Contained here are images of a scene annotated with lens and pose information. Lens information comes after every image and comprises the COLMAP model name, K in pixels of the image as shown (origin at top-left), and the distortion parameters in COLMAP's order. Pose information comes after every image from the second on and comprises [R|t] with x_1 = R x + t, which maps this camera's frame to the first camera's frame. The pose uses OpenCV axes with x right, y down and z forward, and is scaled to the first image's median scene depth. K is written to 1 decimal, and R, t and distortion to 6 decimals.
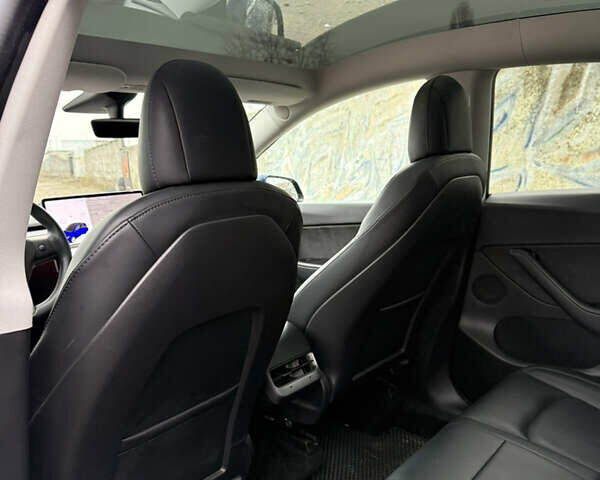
lens RADIAL K [[560.1, 0, 301.8], [0, 560.1, 241.0], [0, 0, 1]] dist [0.013463, 0.000000]
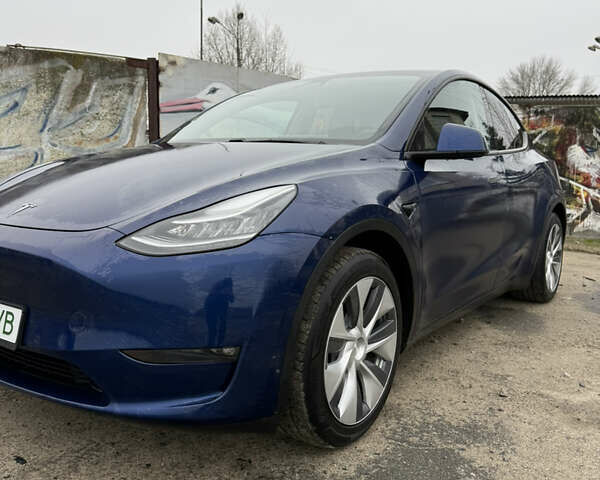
lens RADIAL K [[560.1, 0, 305.3], [0, 560.1, 240.1], [0, 0, 1]] dist [0.013463, 0.000000]
pose [[-0.069716, -0.085134, 0.993927, -0.972897], [0.123684, 0.987926, 0.093296, 0.037518], [-0.989870, 0.129437, -0.058345, 0.501734]]
